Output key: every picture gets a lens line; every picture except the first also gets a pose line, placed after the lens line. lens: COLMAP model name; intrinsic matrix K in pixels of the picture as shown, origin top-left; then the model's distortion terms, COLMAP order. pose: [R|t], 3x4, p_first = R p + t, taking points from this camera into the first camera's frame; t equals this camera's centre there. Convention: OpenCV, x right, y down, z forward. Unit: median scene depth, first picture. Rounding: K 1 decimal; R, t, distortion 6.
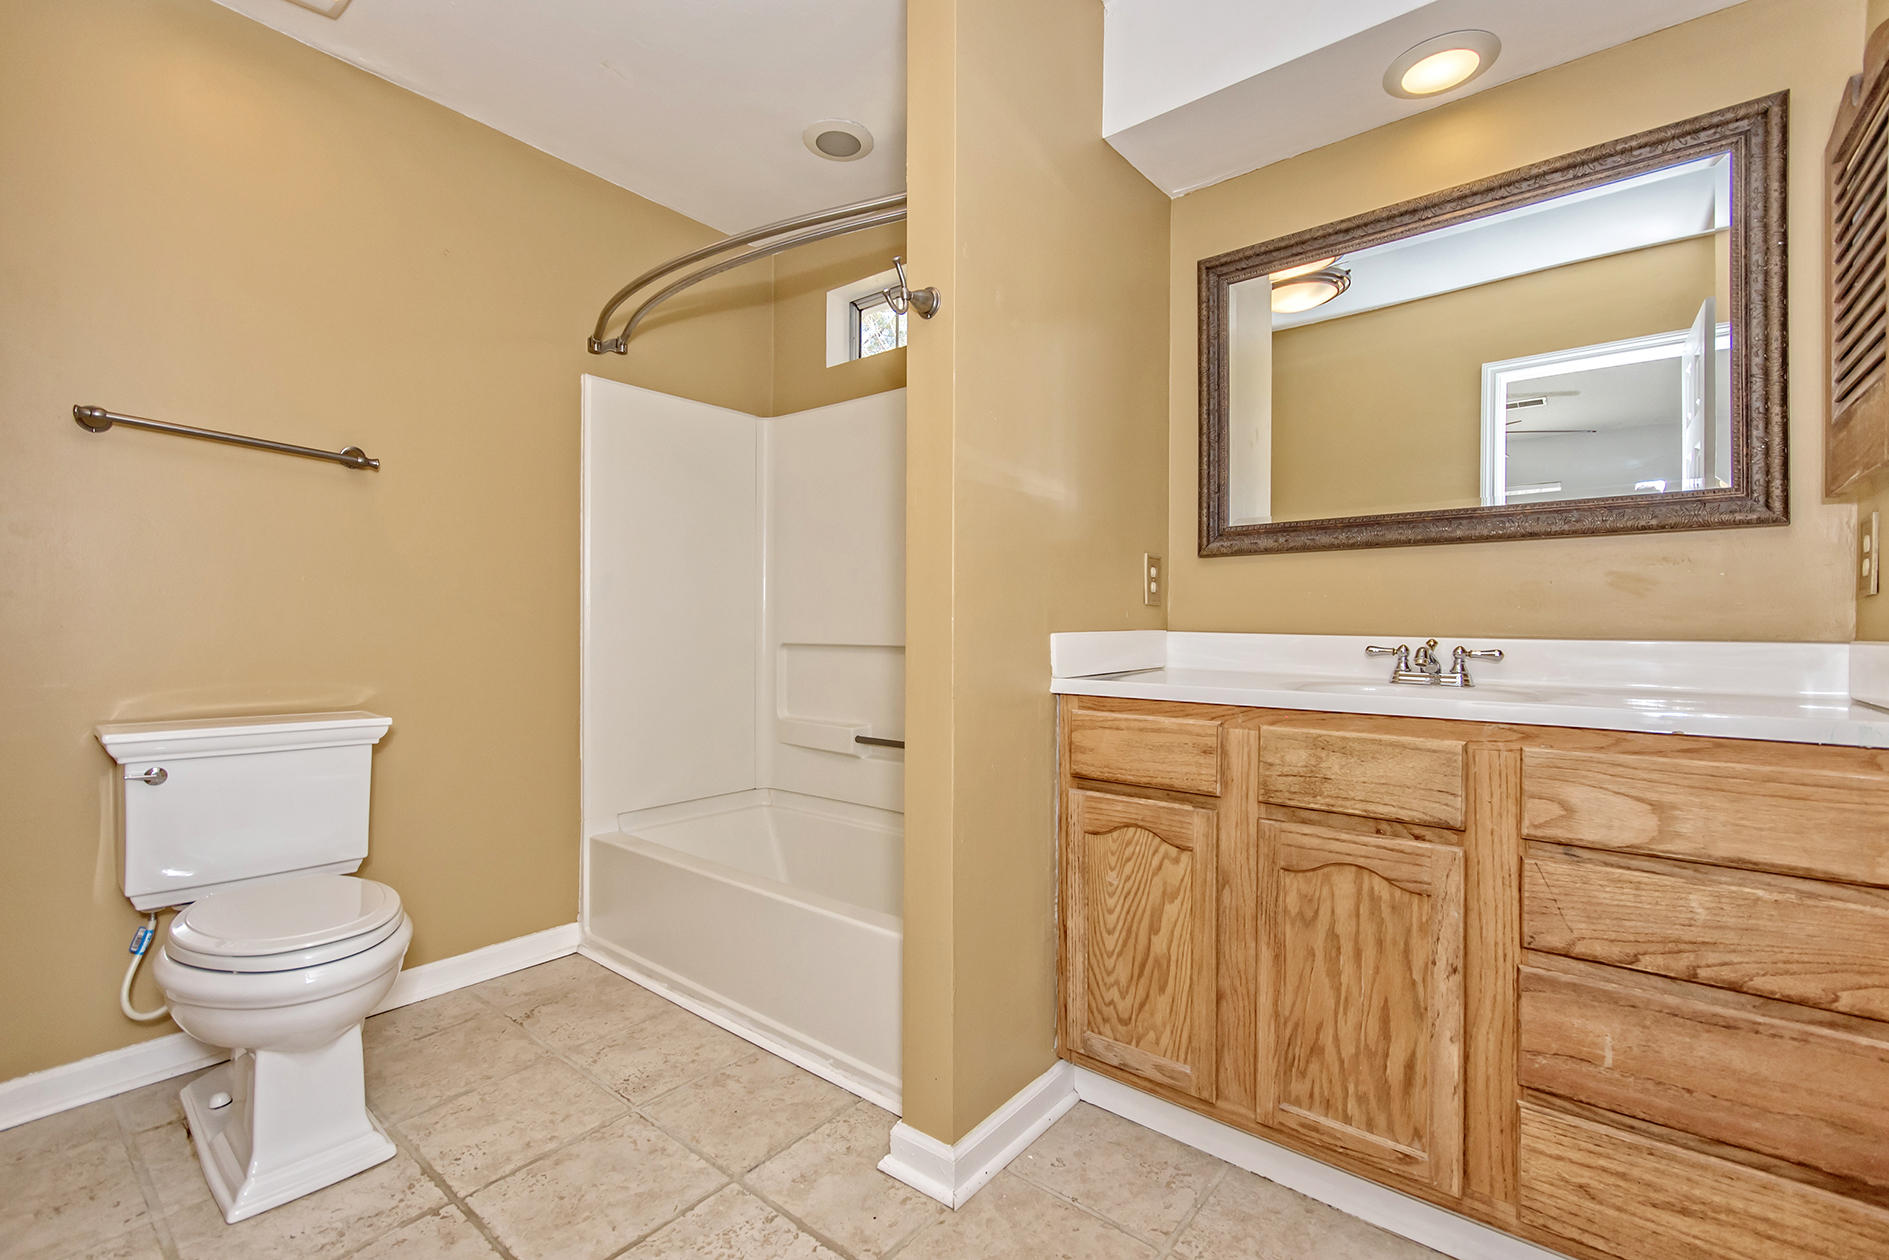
lens RADIAL K [[836.5, 0, 936.8], [0, 836.5, 623.4], [0, 0, 1]] dist [0.001140, -0.000642]
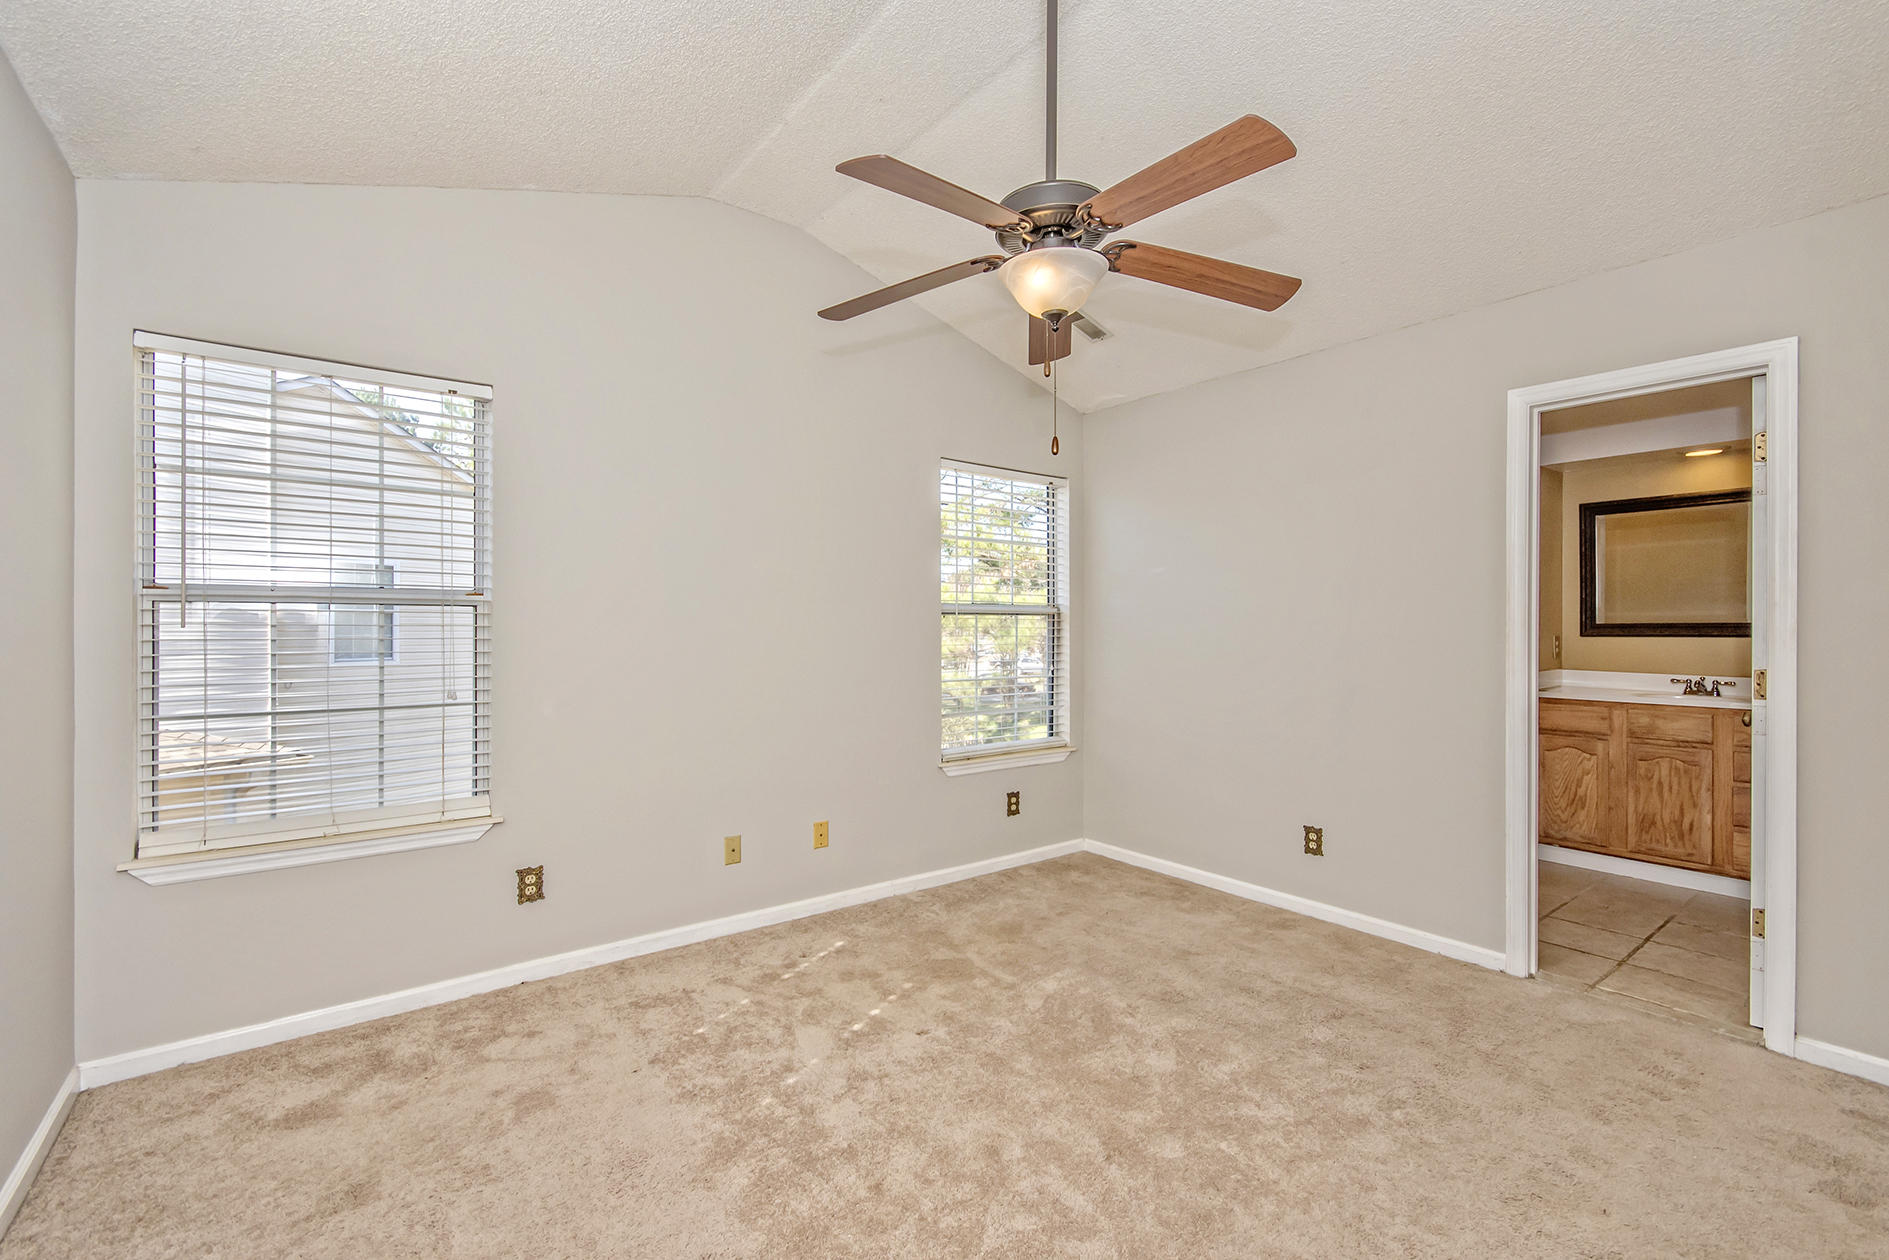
lens RADIAL K [[828.2, 0, 938.9], [0, 828.2, 629.1], [0, 0, 1]] dist [0.001599, -0.000222]
pose [[0.972724, -0.007477, -0.231846, -1.244139], [0.008387, 0.999961, 0.002940, -0.178683], [0.231815, -0.004804, 0.972748, -2.291164]]
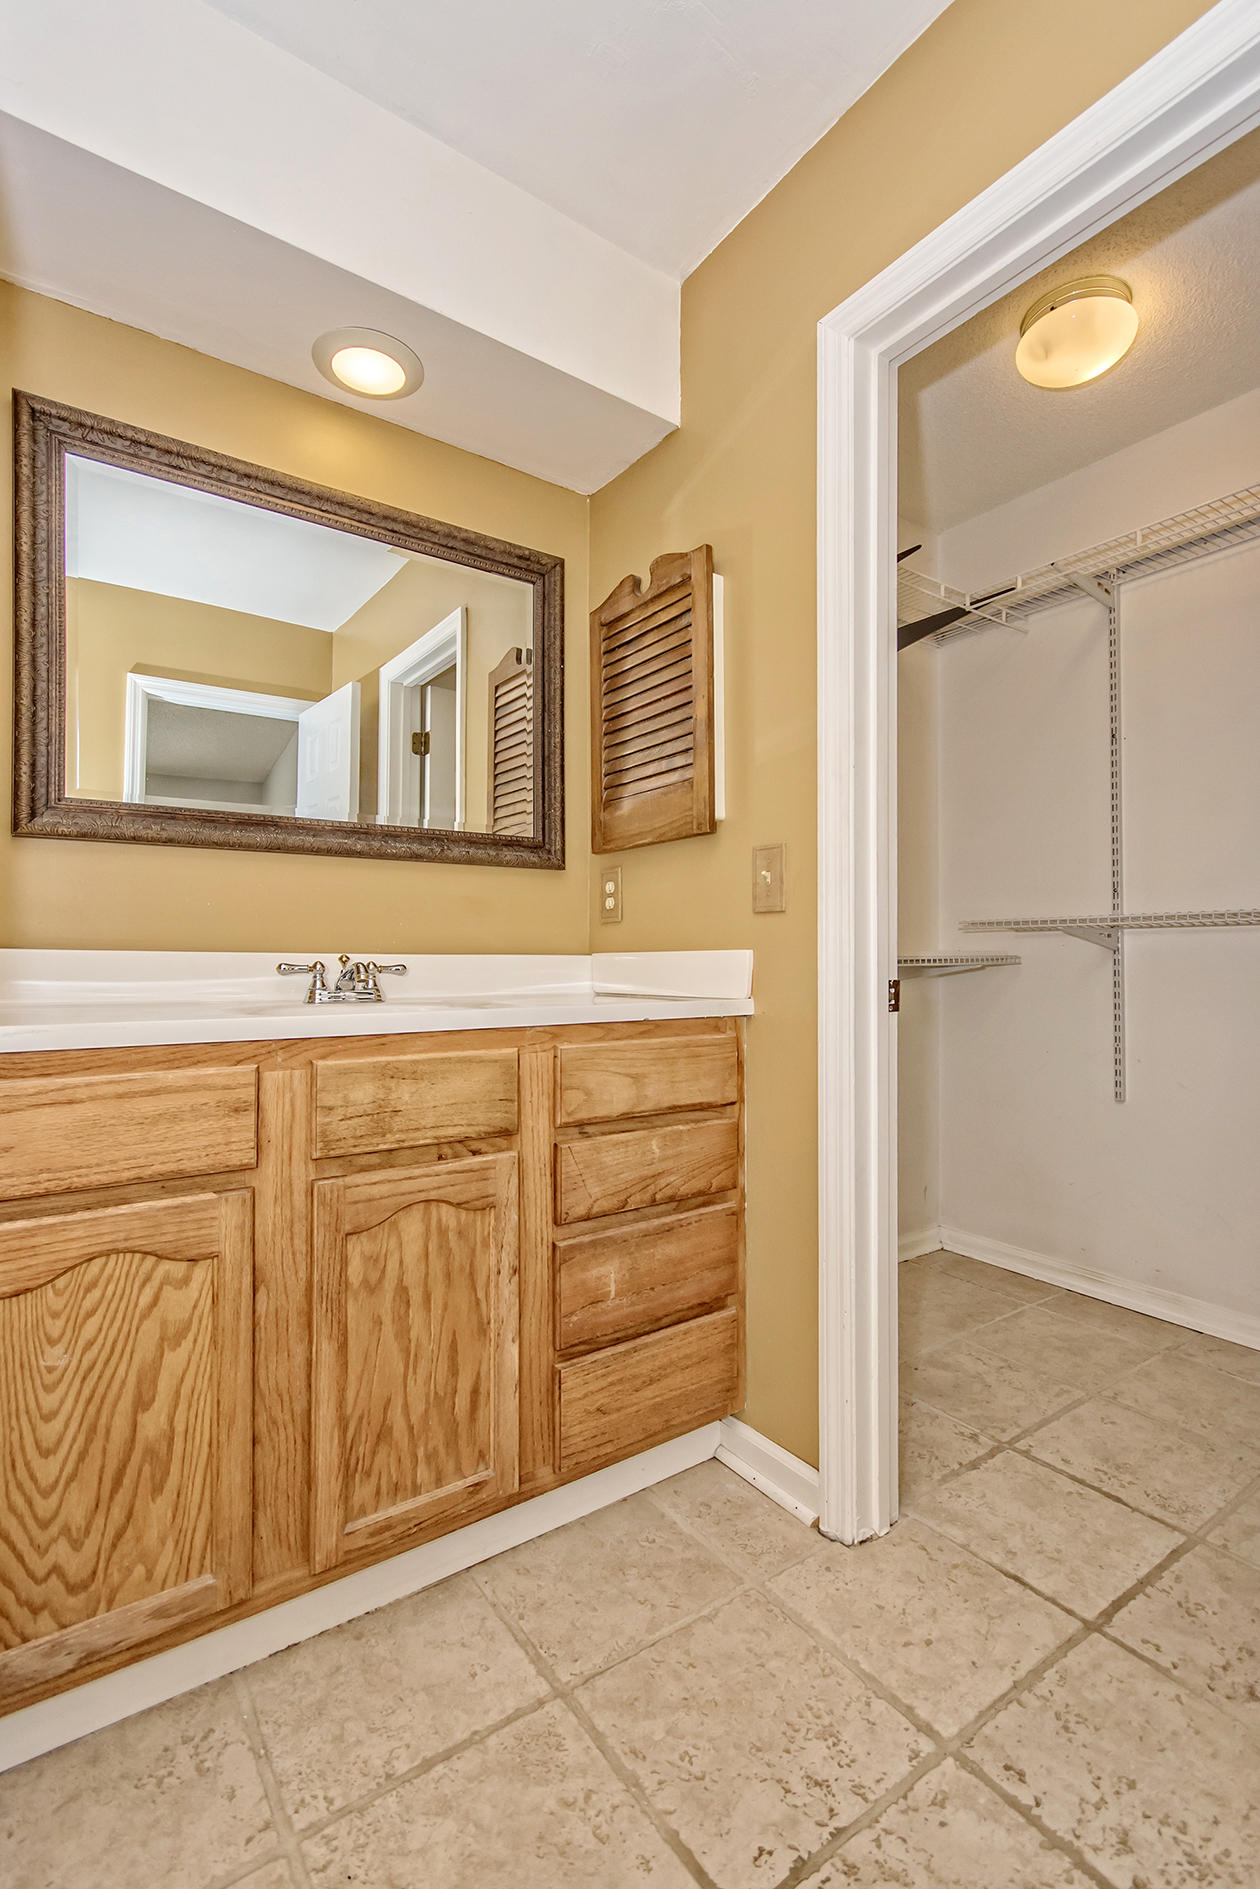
lens RADIAL K [[836.5, 0, 668.6], [0, 836.5, 949.7], [0, 0, 1]] dist [0.001140, -0.000642]
pose [[0.247844, 0.006991, 0.968775, -0.298614], [0.000070, 0.999974, -0.007234, 0.024368], [-0.968800, 0.001861, 0.247837, 0.504431]]
